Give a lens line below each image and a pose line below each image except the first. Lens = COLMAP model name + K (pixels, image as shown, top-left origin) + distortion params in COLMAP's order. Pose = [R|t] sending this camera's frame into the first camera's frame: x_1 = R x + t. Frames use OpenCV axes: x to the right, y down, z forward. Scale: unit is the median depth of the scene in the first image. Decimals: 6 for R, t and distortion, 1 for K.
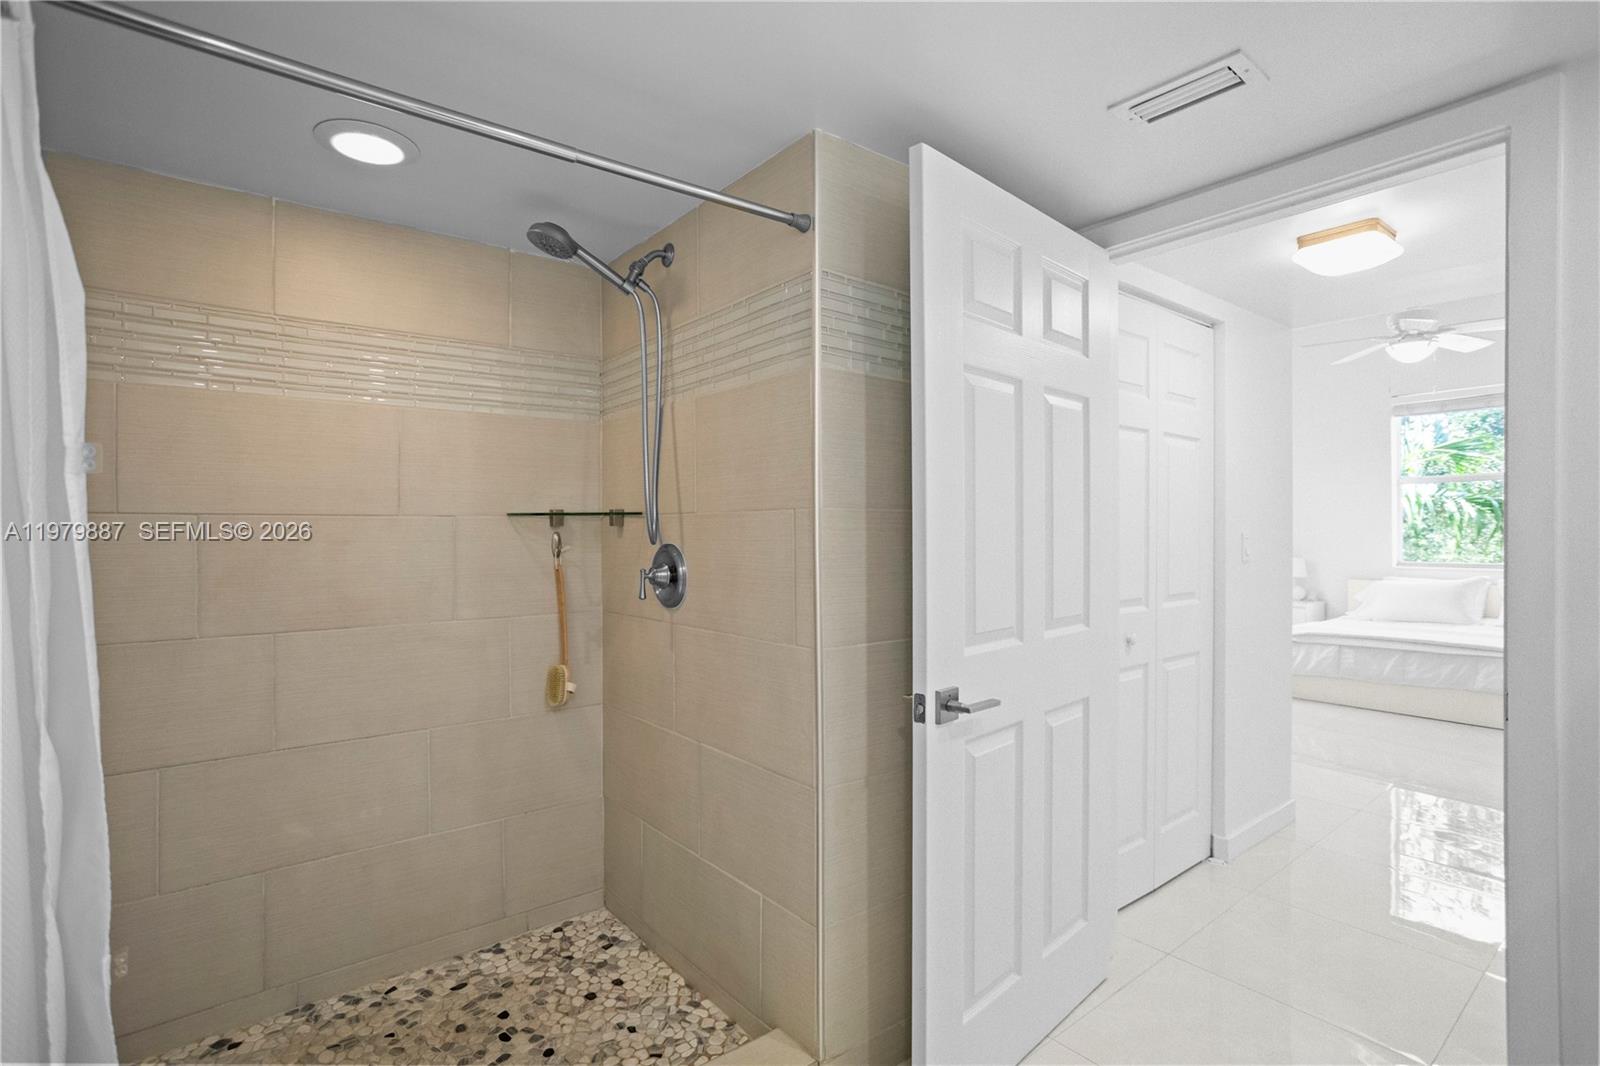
lens RADIAL K [[790.5, 0, 766.2], [0, 790.5, 531.2], [0, 0, 1]] dist [-0.050238, 0.029801]
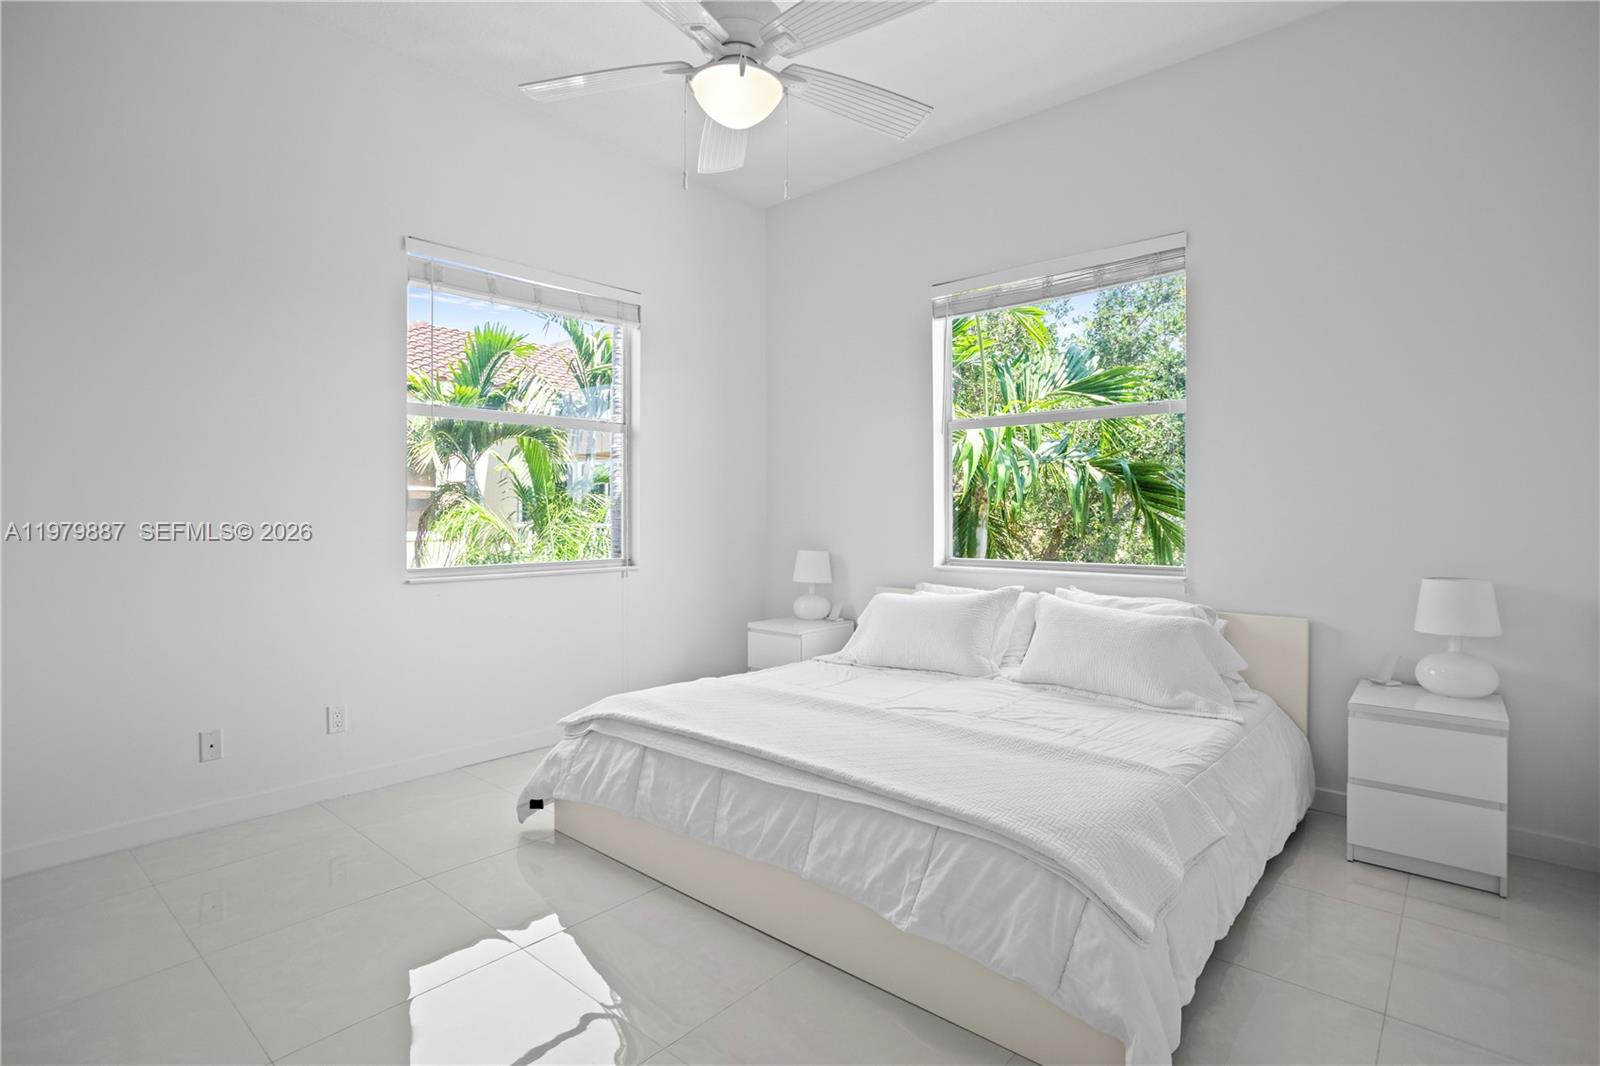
lens RADIAL K [[790.5, 0, 785.0], [0, 790.5, 533.0], [0, 0, 1]] dist [-0.050238, 0.029801]
pose [[0.984062, 0.002810, 0.177805, 0.696981], [-0.006294, 0.999799, 0.019032, 0.009986], [-0.177716, -0.019848, 0.983882, 0.495231]]
